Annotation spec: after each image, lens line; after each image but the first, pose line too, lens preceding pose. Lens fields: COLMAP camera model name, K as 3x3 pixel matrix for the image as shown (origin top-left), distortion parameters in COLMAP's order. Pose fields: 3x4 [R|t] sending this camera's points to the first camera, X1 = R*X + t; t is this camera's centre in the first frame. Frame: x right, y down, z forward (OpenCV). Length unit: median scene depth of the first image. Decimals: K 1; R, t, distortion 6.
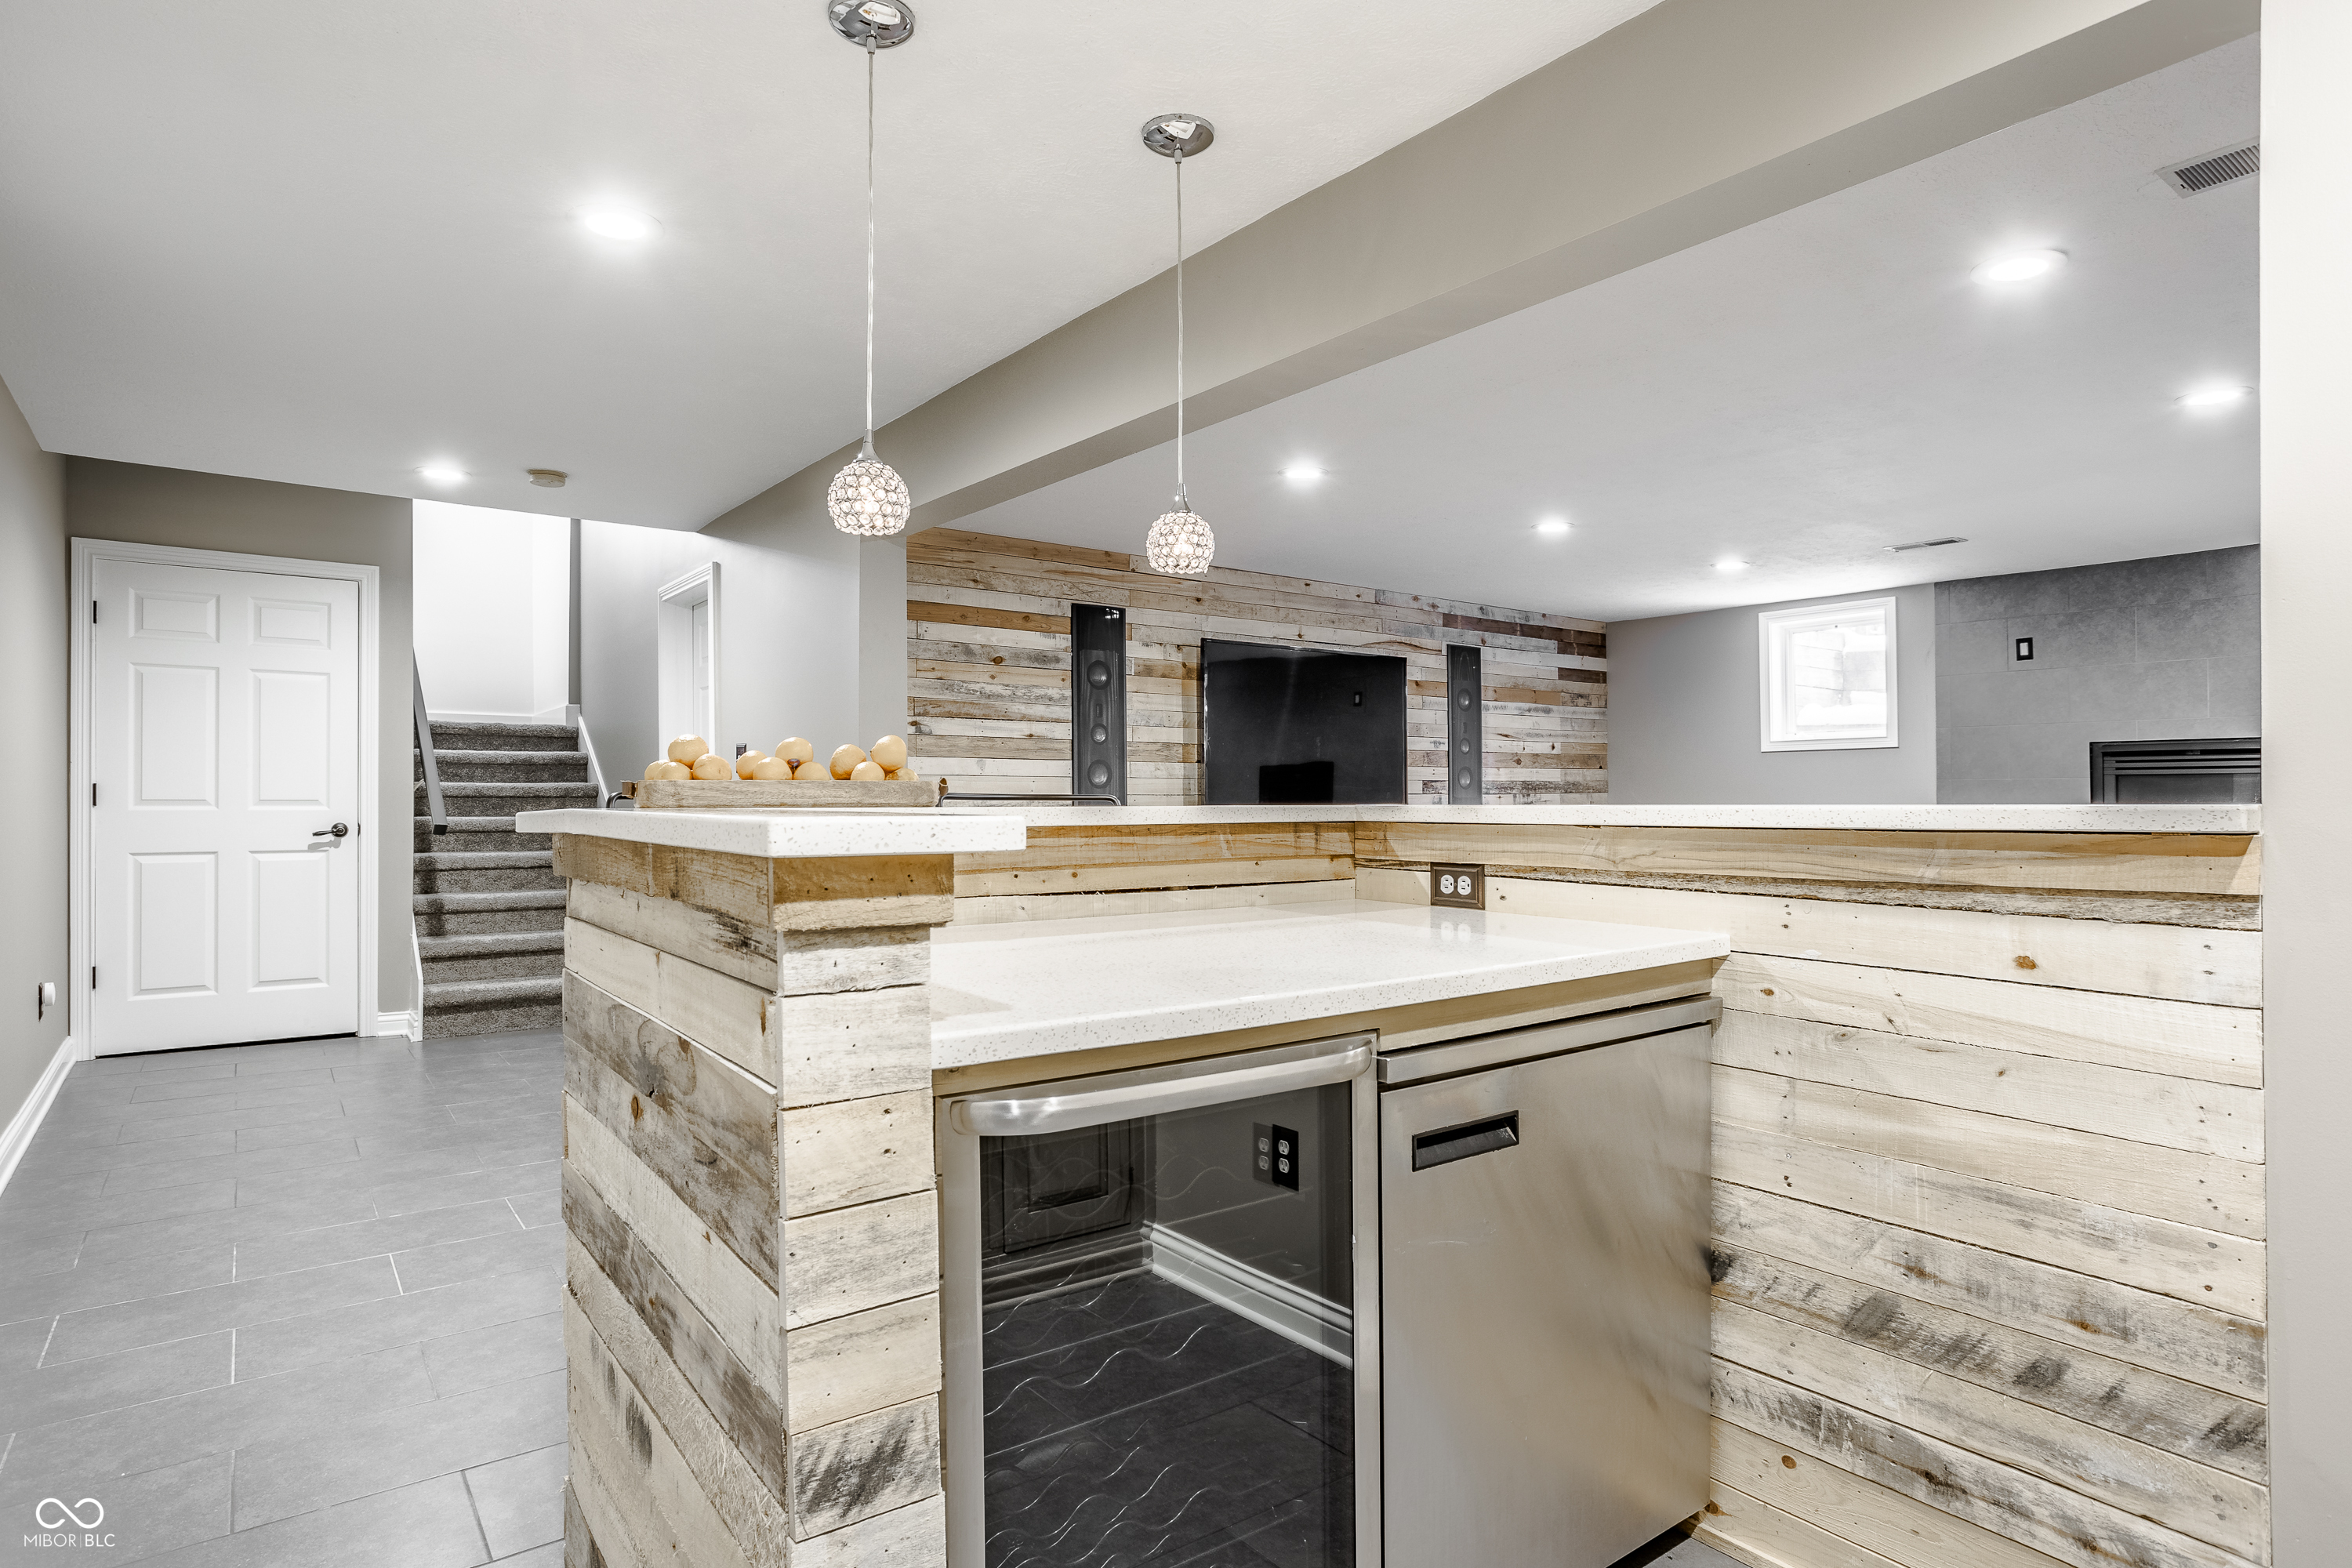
lens RADIAL K [[1293.1, 0, 1166.8], [0, 1293.1, 800.6], [0, 0, 1]] dist [0.005818, 0.000852]
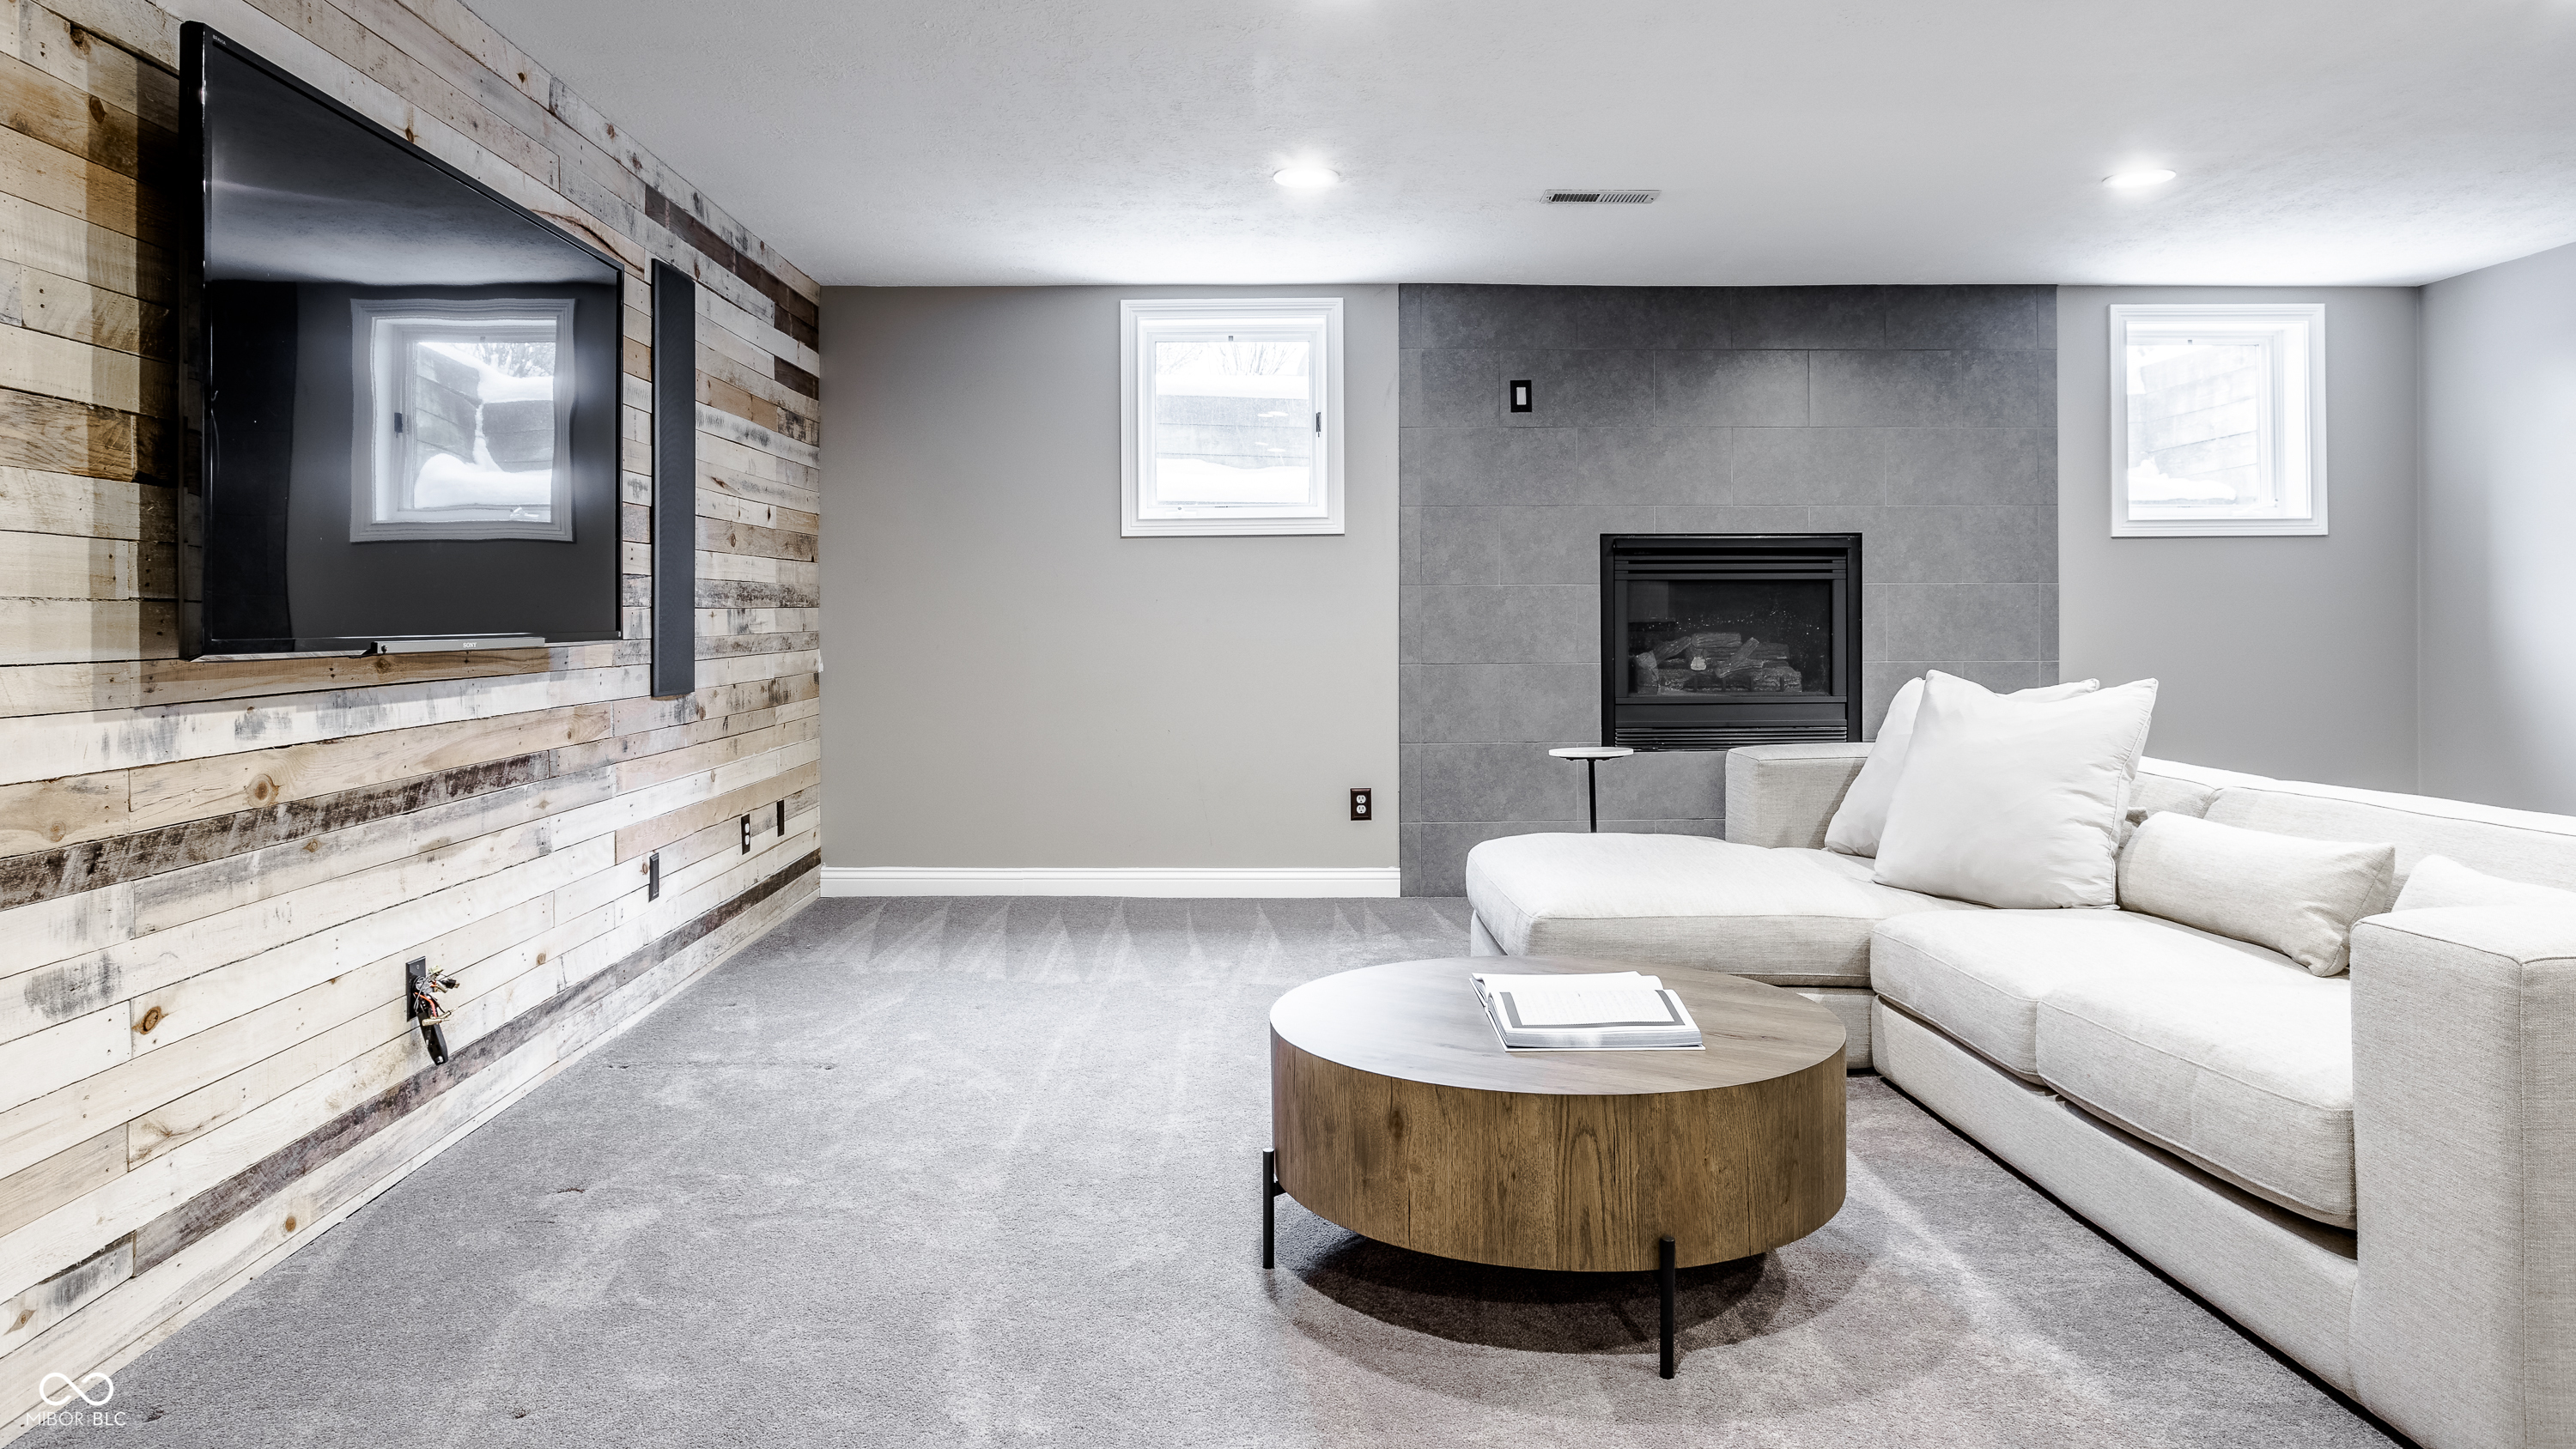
lens RADIAL K [[1641.6, 0, 1279.3], [0, 1641.6, 600.0], [0, 0, 1]] dist [0.029929, 0.002232]
pose [[0.600614, 0.007157, 0.799507, -0.111678], [0.006922, 0.999876, -0.014150, 0.002495], [-0.799509, 0.014032, 0.600490, 0.583889]]
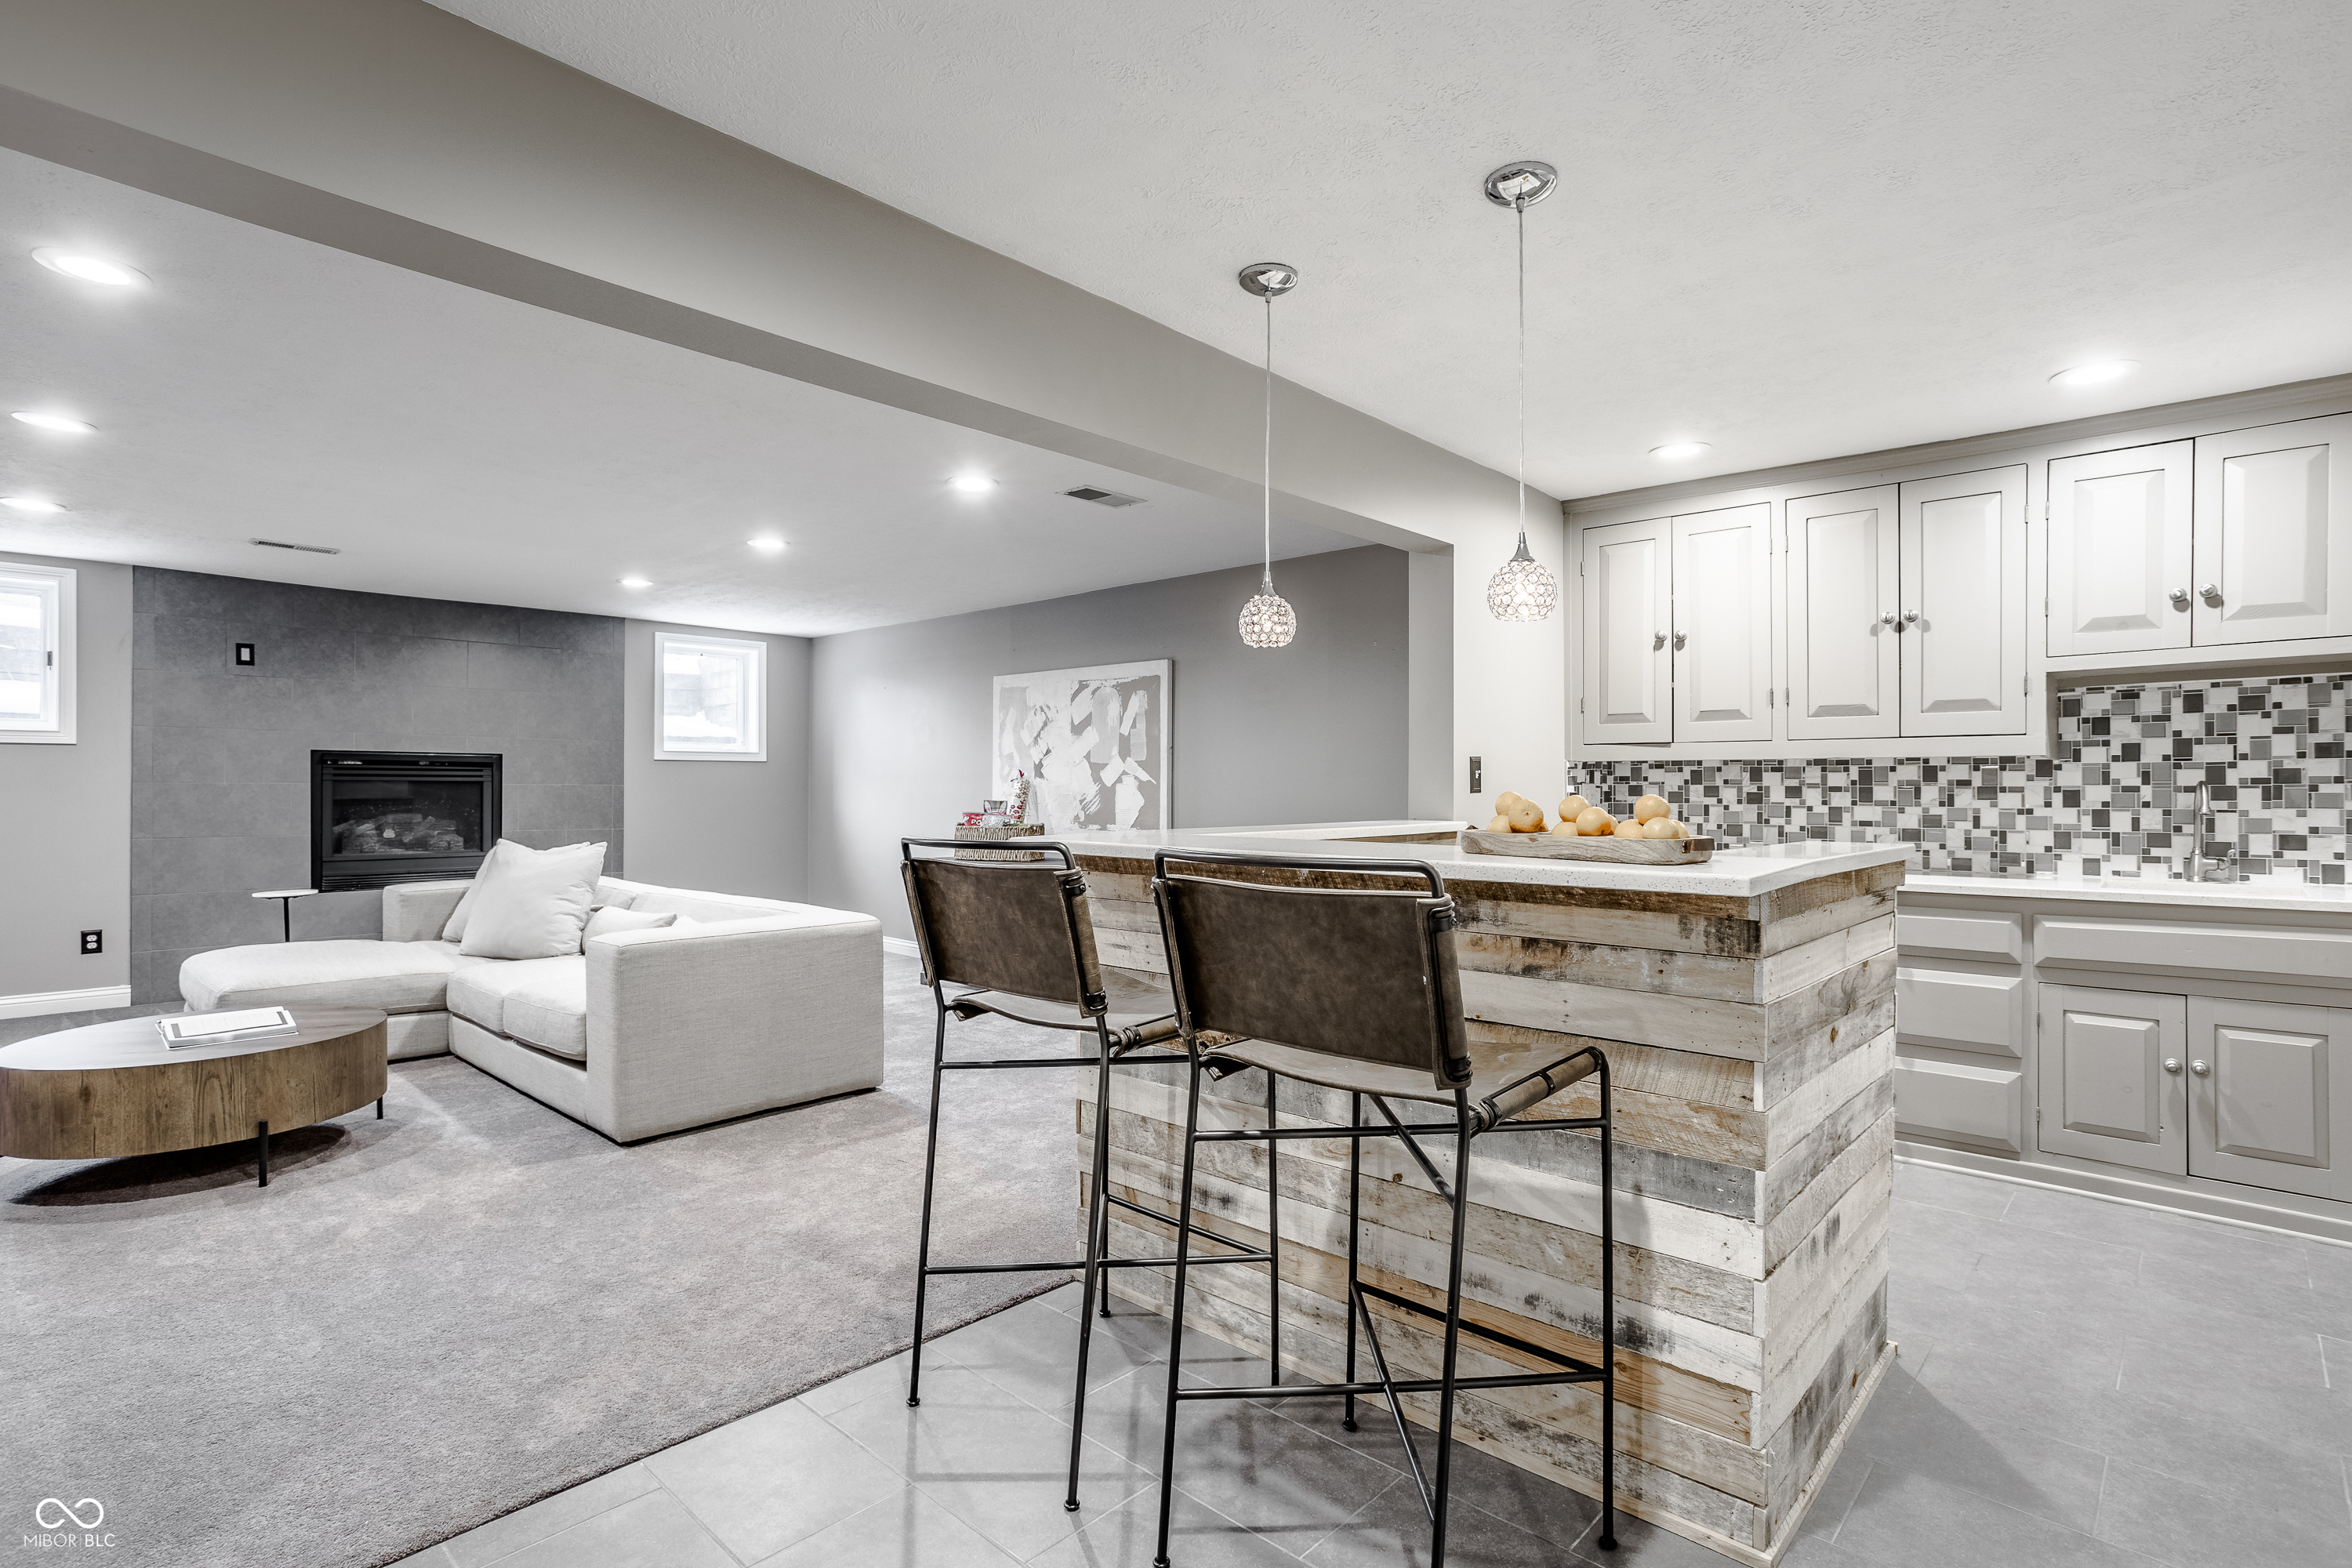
lens RADIAL K [[1164.8, 0, 1184.0], [0, 1164.8, 788.8], [0, 0, 1]] dist [-0.026339, 0.019096]
pose [[-0.146973, -0.001785, 0.989139, -0.335933], [-0.002170, 0.999997, 0.001482, -0.015258], [-0.989138, -0.001928, -0.146976, 0.411450]]
